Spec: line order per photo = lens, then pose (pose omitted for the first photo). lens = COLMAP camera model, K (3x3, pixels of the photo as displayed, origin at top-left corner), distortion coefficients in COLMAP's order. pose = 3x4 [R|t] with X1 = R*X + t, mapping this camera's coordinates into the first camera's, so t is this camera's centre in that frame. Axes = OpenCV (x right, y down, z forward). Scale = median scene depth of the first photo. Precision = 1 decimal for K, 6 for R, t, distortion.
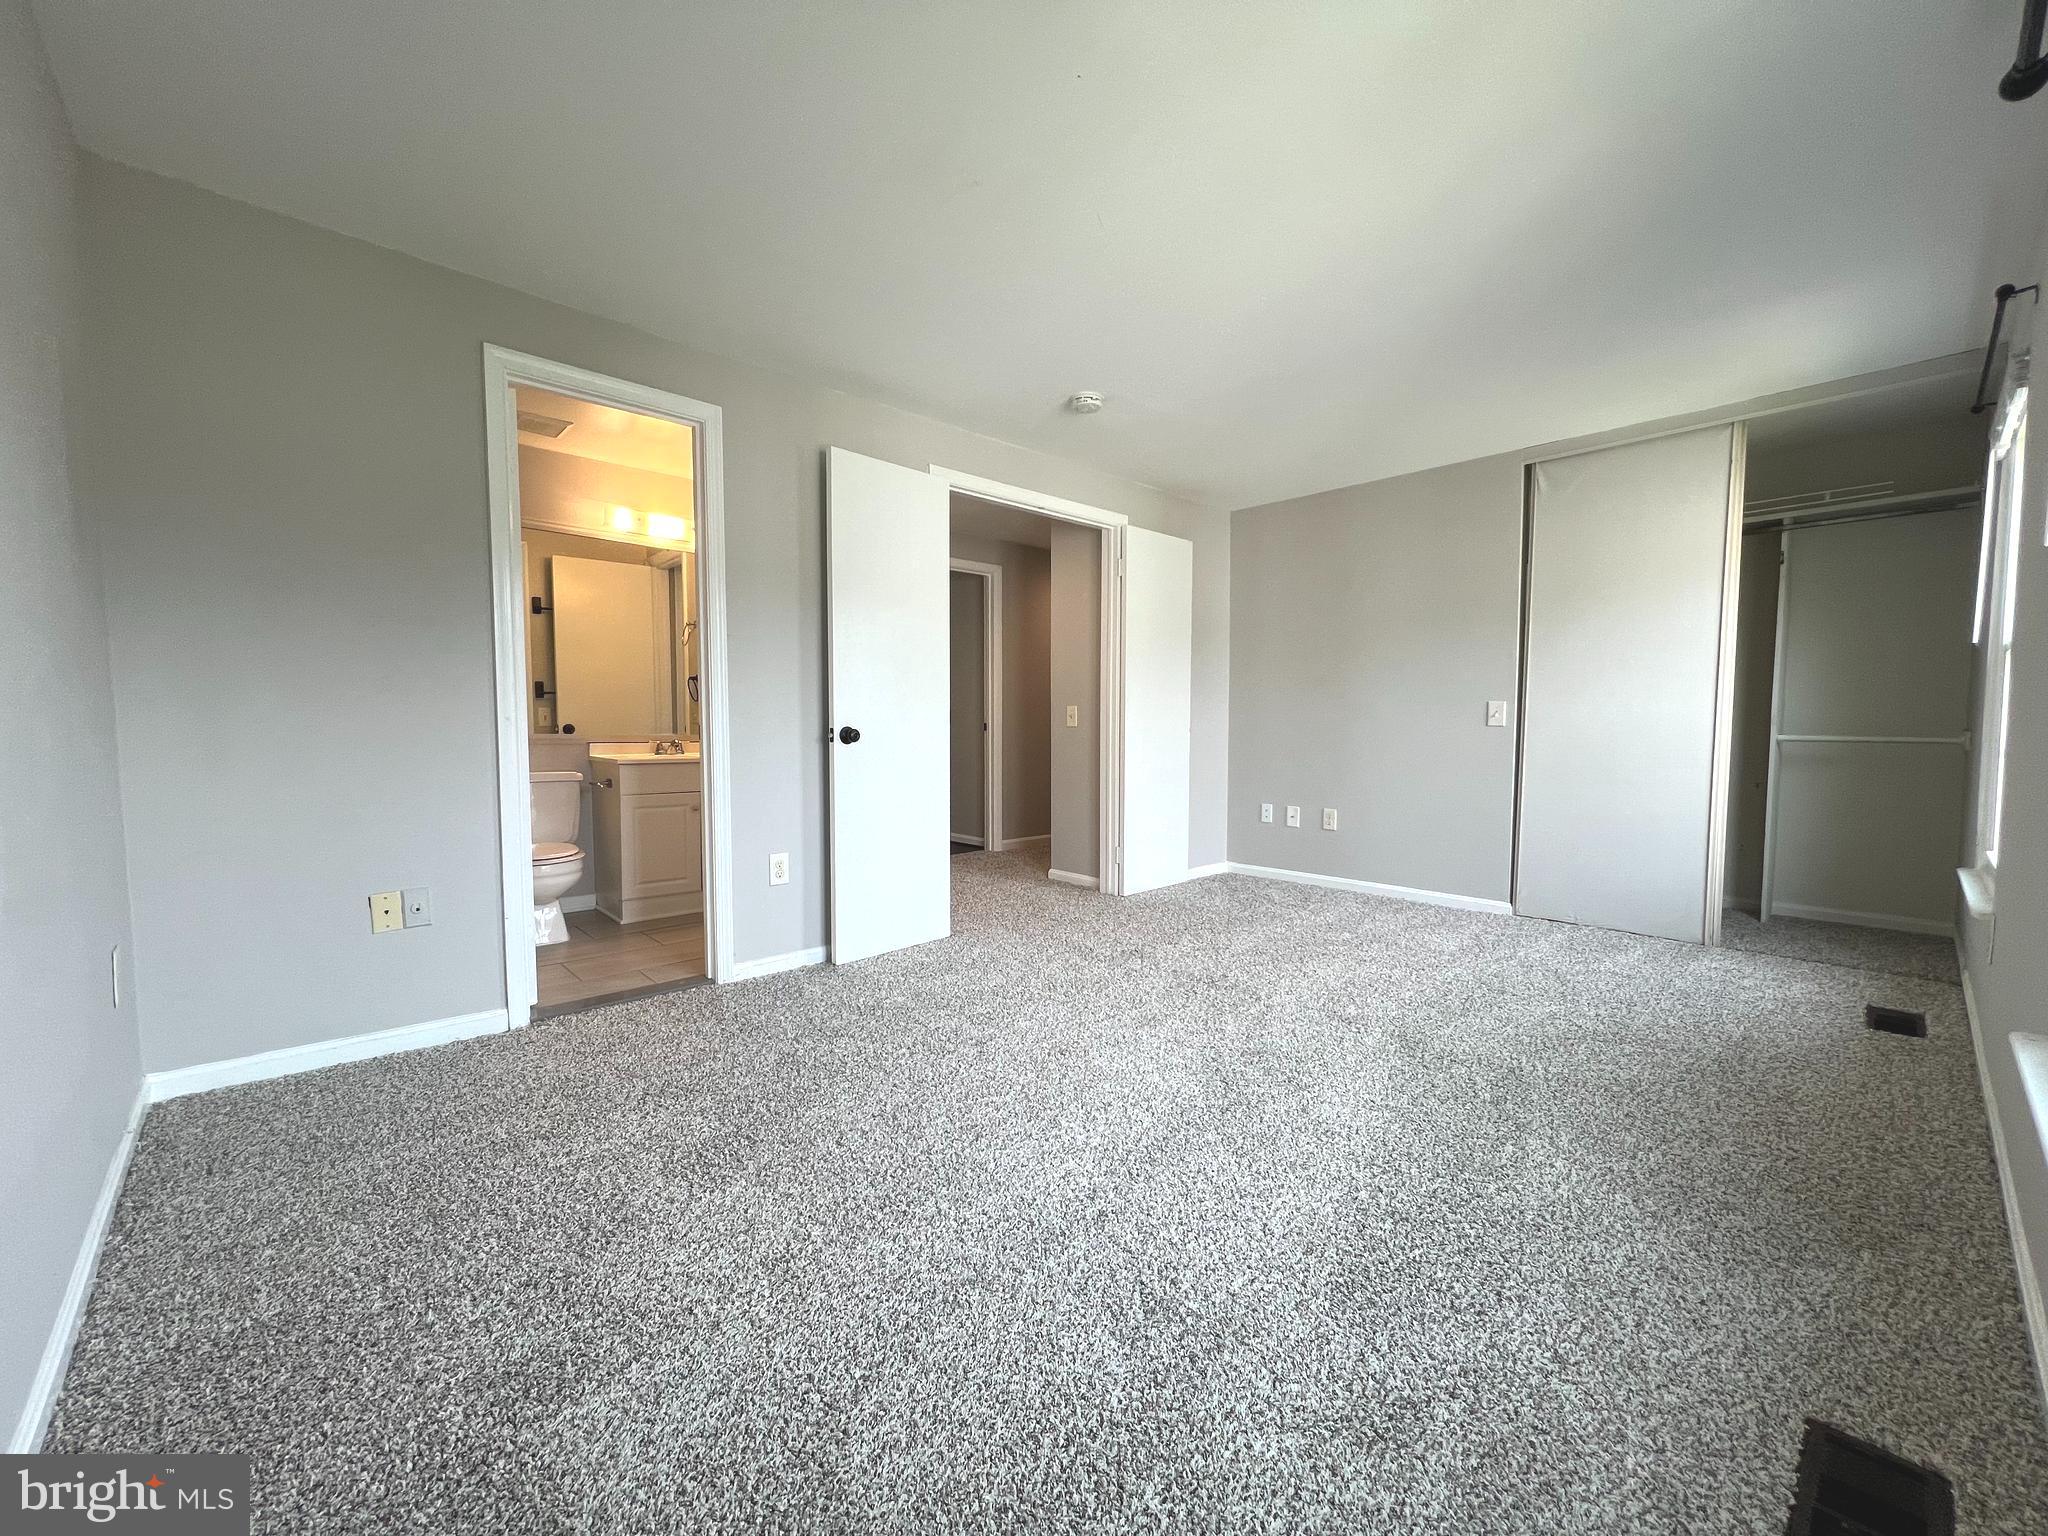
lens RADIAL K [[824.1, 0, 1026.8], [0, 824.1, 768.4], [0, 0, 1]] dist [0.000069, 0.000302]
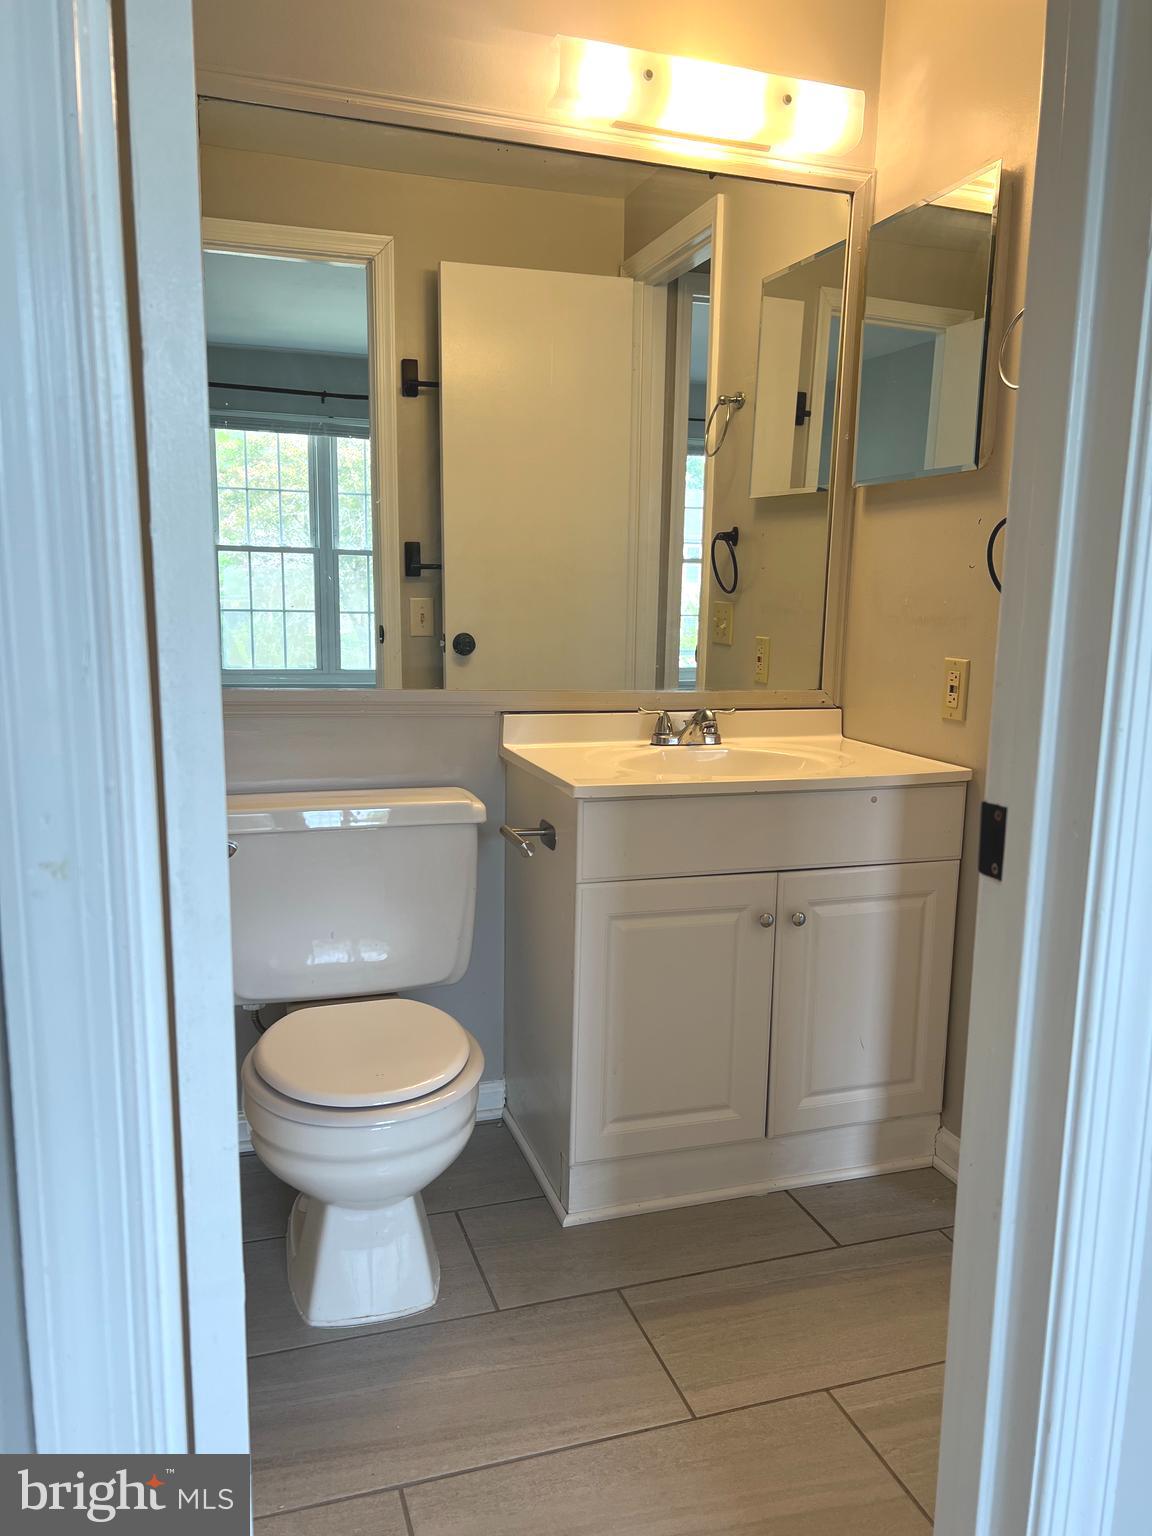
lens RADIAL K [[1162.4, 0, 581.7], [0, 1162.4, 772.8], [0, 0, 1]] dist [0.062480, -0.029703]
pose [[0.913919, 0.079203, -0.398094, -0.223253], [-0.036779, 0.992902, 0.113109, -0.053535], [0.404227, -0.088730, 0.910345, 0.415148]]
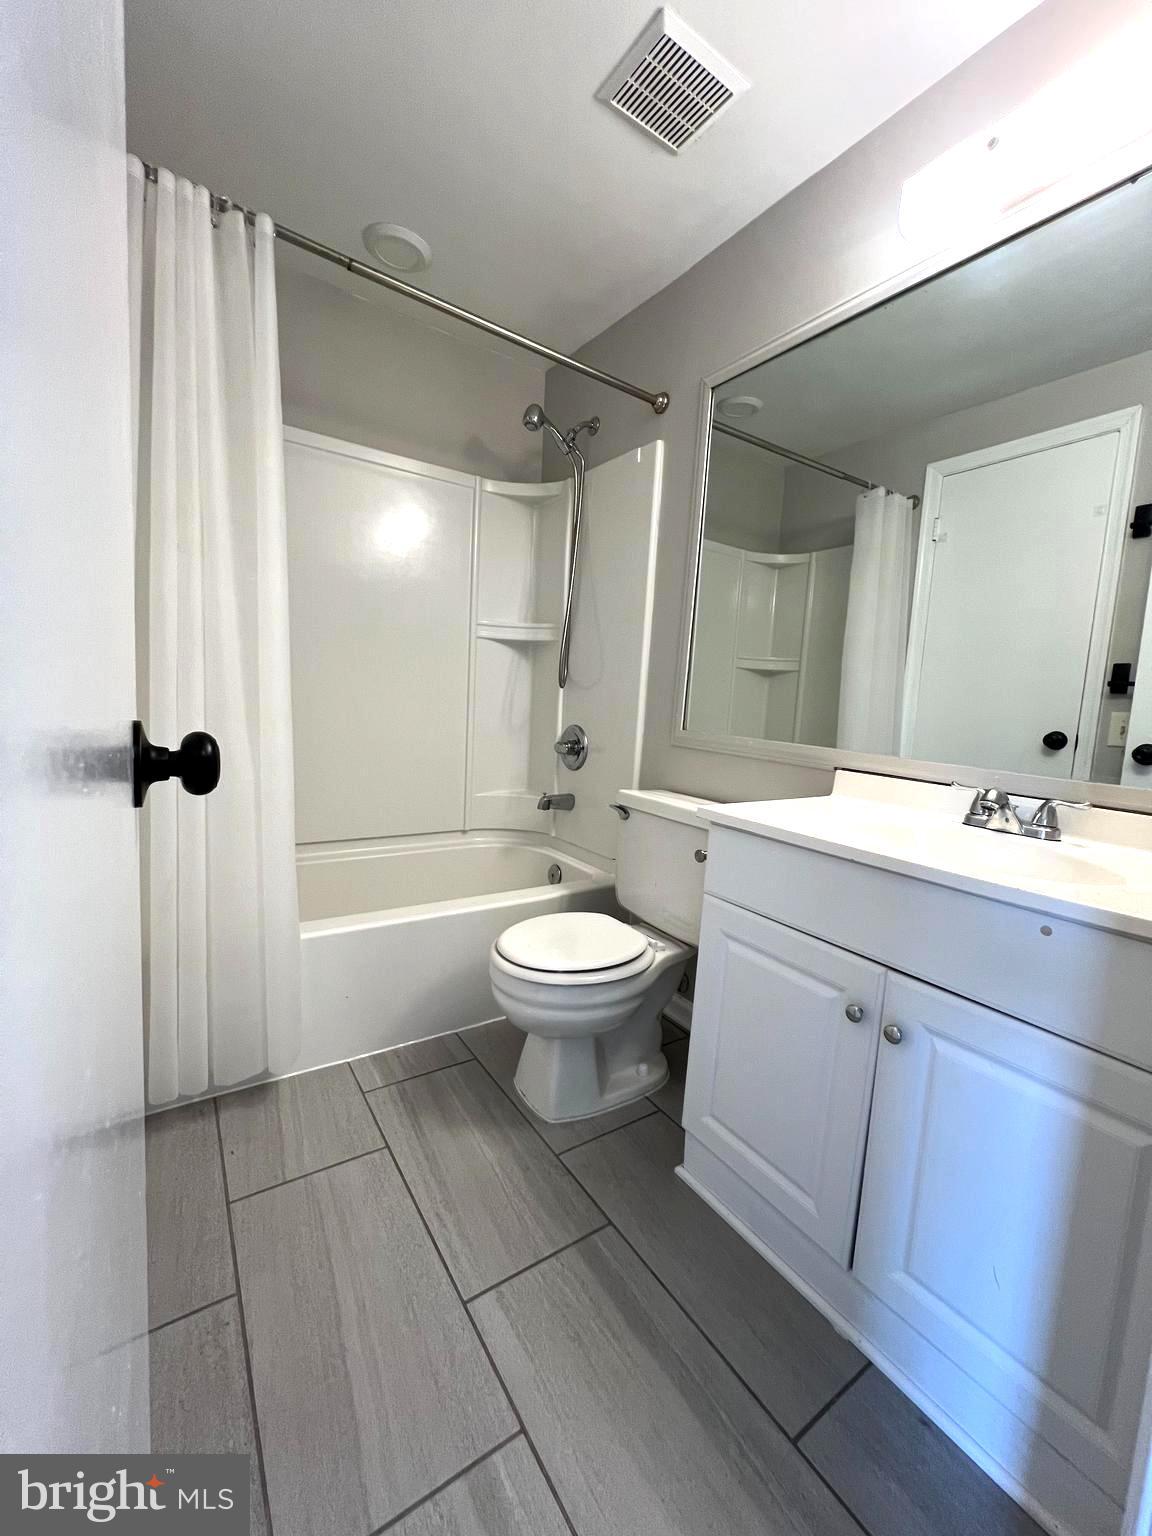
lens RADIAL K [[618.1, 0, 603.5], [0, 618.1, 764.1], [0, 0, 1]] dist [0.000069, 0.000302]
pose [[-0.149712, 0.082237, -0.985304, -0.135868], [-0.105918, 0.989467, 0.098678, -0.044172], [0.983040, 0.119135, -0.139424, 0.738265]]
